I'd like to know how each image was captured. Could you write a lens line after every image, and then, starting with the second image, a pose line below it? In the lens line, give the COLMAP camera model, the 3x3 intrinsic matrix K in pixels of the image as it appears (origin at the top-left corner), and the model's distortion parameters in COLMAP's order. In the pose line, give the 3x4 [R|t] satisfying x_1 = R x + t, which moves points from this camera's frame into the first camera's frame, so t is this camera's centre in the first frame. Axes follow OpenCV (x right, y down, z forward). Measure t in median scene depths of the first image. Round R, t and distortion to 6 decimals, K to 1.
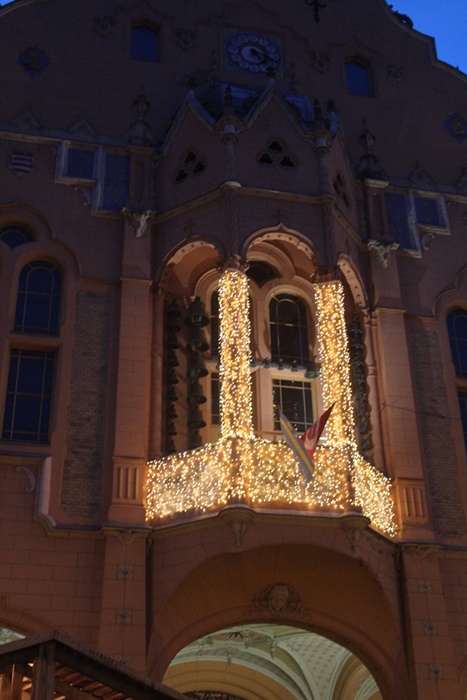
lens RADIAL K [[964.9, 0, 233.5], [0, 964.9, 350.0], [0, 0, 1]] dist [0.007869, -0.066223]
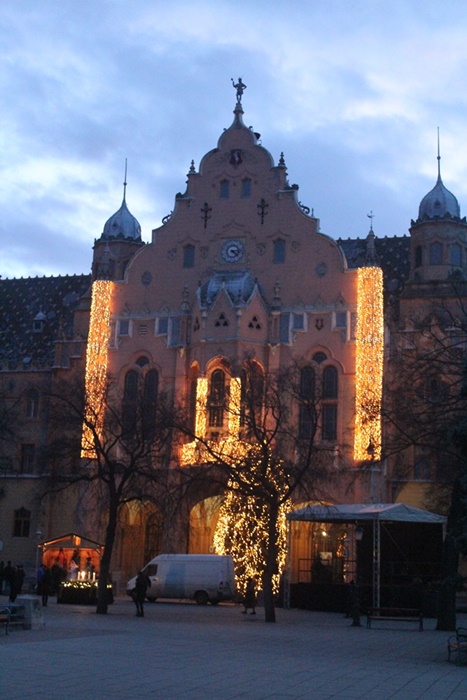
lens RADIAL K [[1041.5, 0, 233.5], [0, 1041.5, 350.0], [0, 0, 1]] dist [-0.015262, -0.009046]
pose [[0.856660, -0.058277, -0.512578, 1.481669], [0.207037, 0.948909, 0.238132, -0.777317], [0.472513, -0.310121, 0.824958, -1.305307]]
